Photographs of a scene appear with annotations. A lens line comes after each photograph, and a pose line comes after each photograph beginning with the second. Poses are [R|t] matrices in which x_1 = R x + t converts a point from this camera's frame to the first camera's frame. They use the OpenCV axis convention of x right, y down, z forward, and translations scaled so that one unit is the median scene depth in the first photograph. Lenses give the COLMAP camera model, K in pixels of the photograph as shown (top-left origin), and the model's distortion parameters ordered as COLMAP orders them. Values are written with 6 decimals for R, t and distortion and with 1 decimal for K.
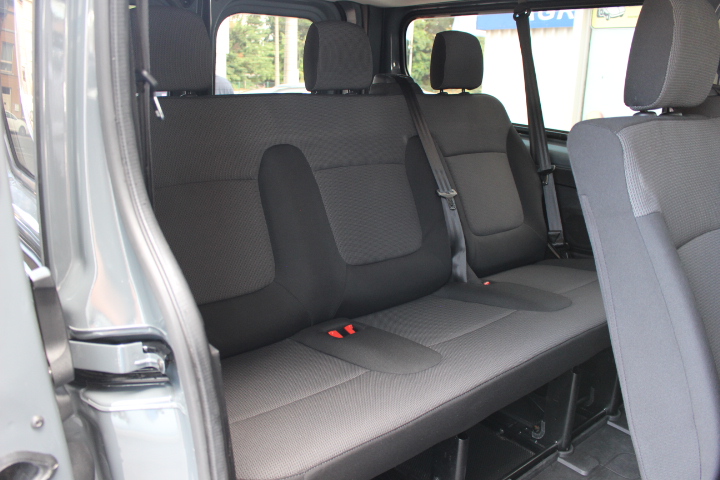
lens RADIAL K [[605.9, 0, 360.9], [0, 605.9, 237.4], [0, 0, 1]] dist [-0.097887, 0.016137]
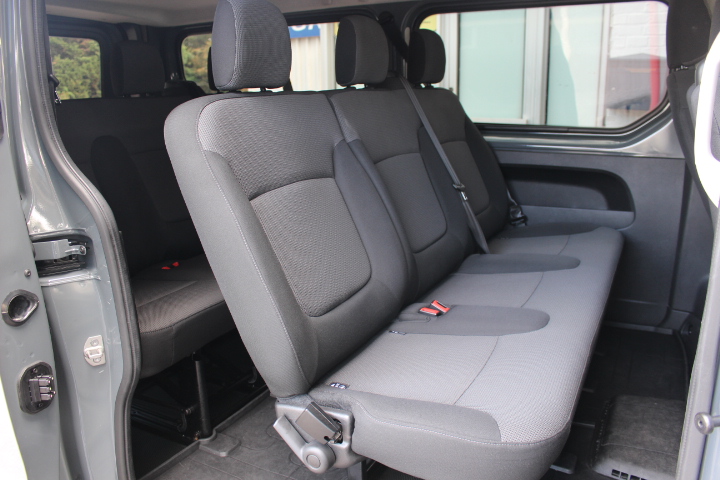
lens RADIAL K [[605.9, 0, 357.2], [0, 605.9, 243.8], [0, 0, 1]] dist [-0.097887, 0.016137]
pose [[0.930737, -0.130848, 0.341478, -0.180431], [0.134086, 0.990868, 0.014217, 0.265801], [-0.340220, 0.032555, 0.939782, -0.769739]]
